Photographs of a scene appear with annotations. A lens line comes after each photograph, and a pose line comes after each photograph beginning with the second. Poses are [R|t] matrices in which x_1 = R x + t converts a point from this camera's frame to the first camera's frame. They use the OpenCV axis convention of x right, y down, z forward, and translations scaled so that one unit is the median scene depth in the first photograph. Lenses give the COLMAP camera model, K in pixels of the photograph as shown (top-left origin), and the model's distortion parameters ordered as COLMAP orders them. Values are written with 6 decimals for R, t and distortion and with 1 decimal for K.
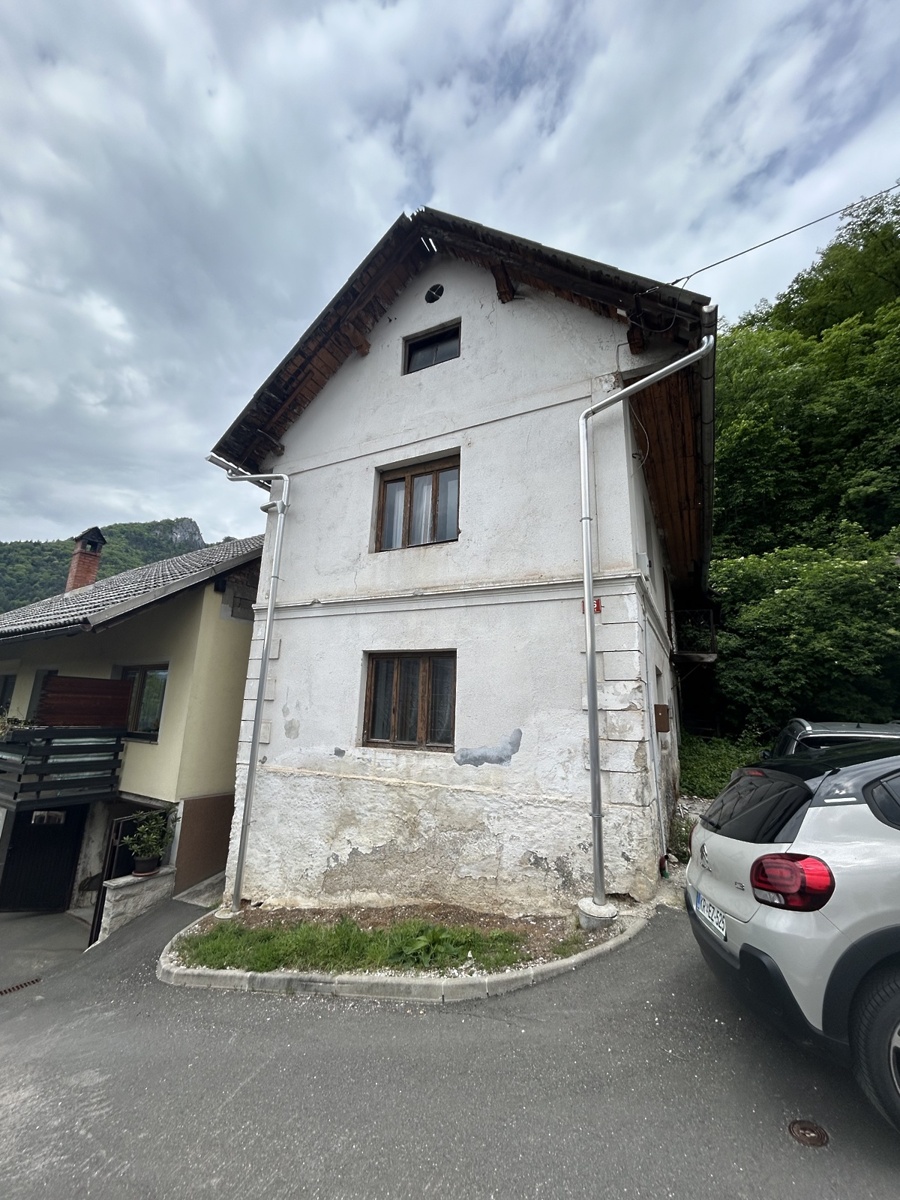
lens RADIAL K [[486.8, 0, 454.9], [0, 486.8, 596.1], [0, 0, 1]] dist [-0.002847, 0.000341]
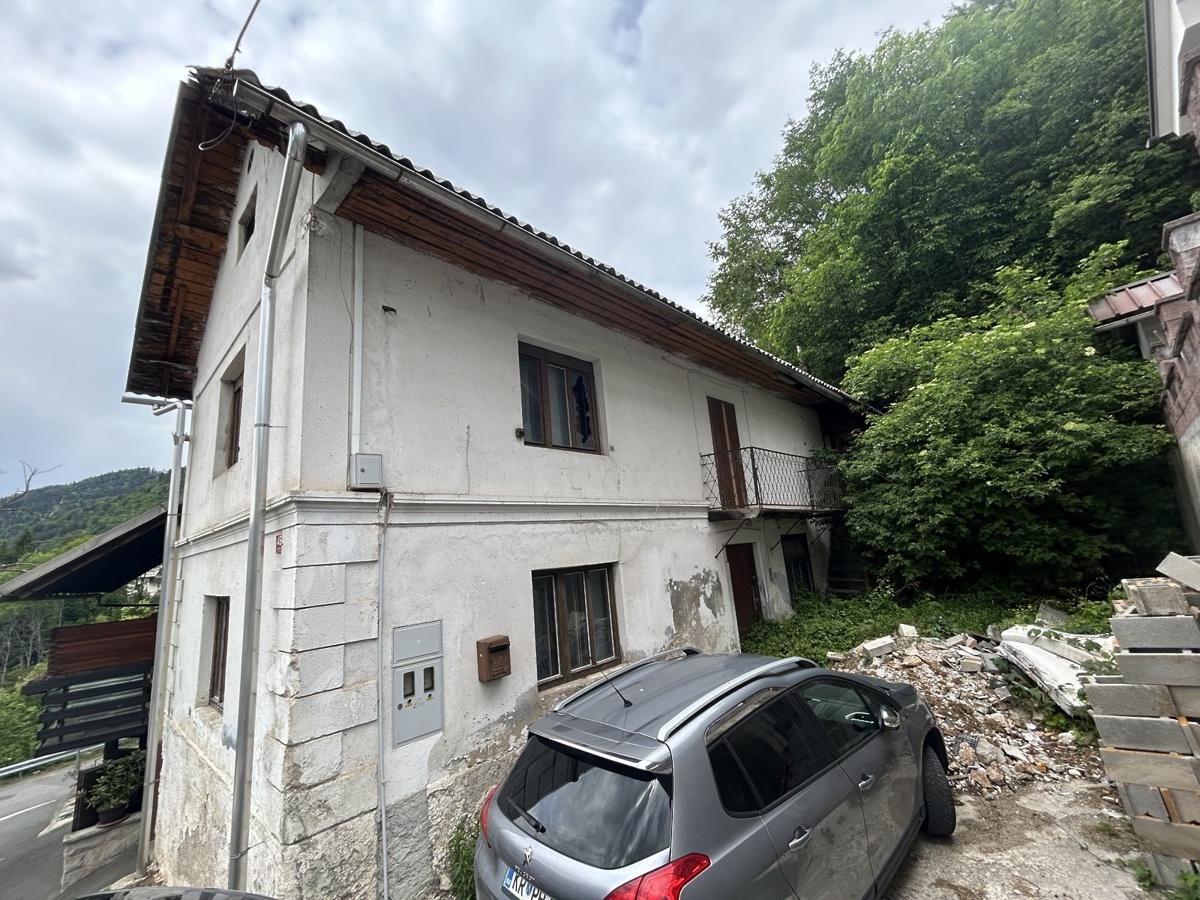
lens RADIAL K [[486.8, 0, 601.1], [0, 486.8, 447.5], [0, 0, 1]] dist [-0.002847, 0.000341]
pose [[0.950206, -0.168543, -0.262111, 0.769161], [0.178706, 0.983784, 0.015249, -0.035718], [0.255291, -0.061331, 0.964917, 0.344752]]
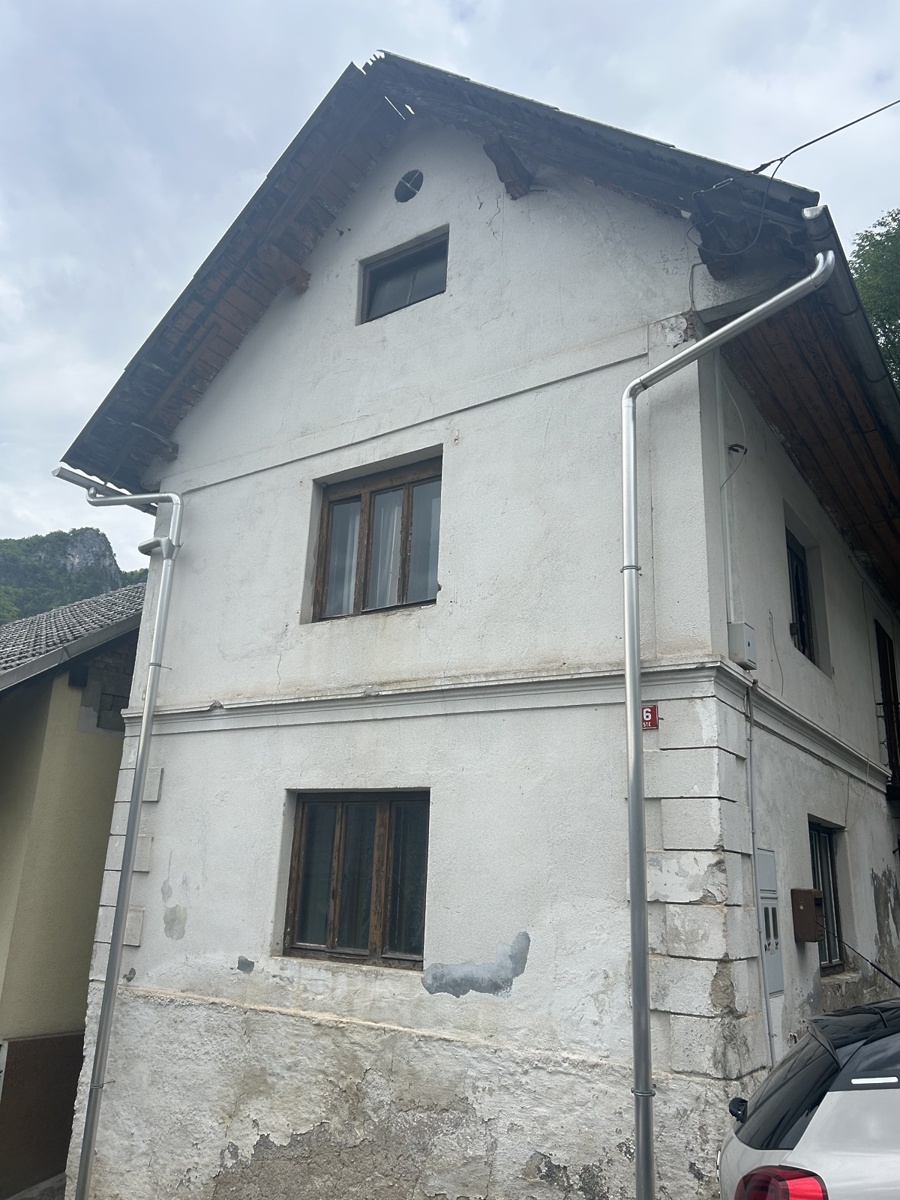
lens RADIAL K [[906.0, 0, 451.7], [0, 906.0, 601.6], [0, 0, 1]] dist [0.049345, -0.046226]
pose [[0.991810, -0.027033, -0.124830, 0.155299], [0.019377, 0.997879, -0.062143, -0.043941], [0.126245, 0.059215, 0.990230, -0.090547]]
